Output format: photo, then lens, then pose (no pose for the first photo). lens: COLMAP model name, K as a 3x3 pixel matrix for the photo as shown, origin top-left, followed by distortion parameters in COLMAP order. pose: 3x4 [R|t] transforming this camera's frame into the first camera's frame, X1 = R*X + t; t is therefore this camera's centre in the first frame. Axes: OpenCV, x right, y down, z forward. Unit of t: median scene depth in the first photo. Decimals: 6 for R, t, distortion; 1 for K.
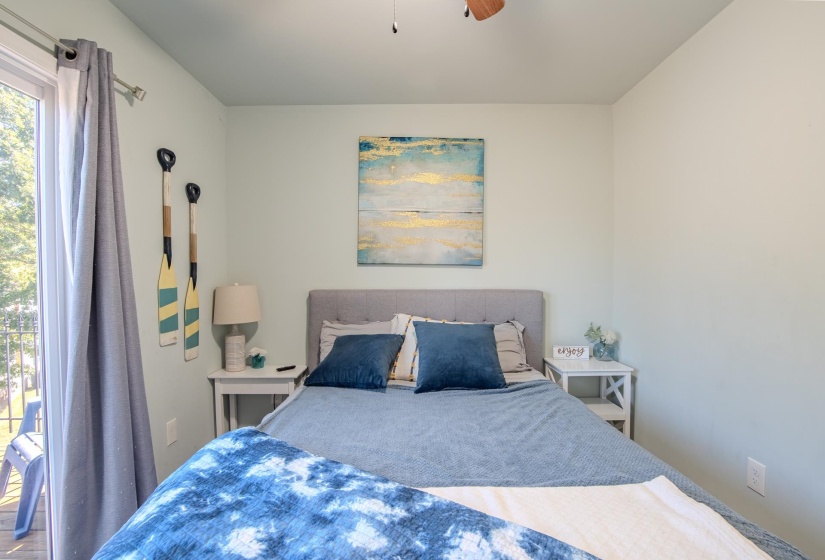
lens RADIAL K [[369.5, 0, 411.8], [0, 369.5, 283.0], [0, 0, 1]] dist [-0.037487, 0.007536]
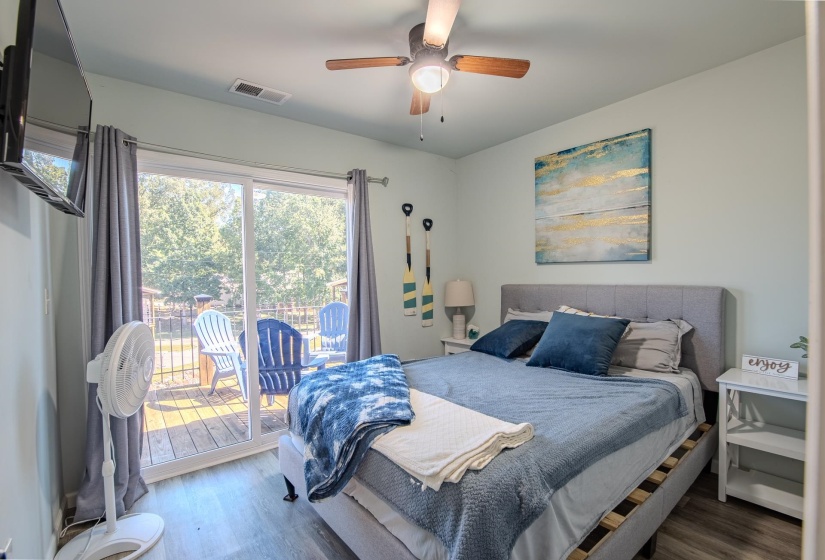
lens RADIAL K [[369.5, 0, 419.1], [0, 369.5, 280.2], [0, 0, 1]] dist [-0.037487, 0.007536]
pose [[0.634111, -0.001741, -0.773240, 0.571094], [0.006367, 0.999975, 0.002970, -0.002415], [0.773216, -0.006806, 0.634107, -0.069612]]
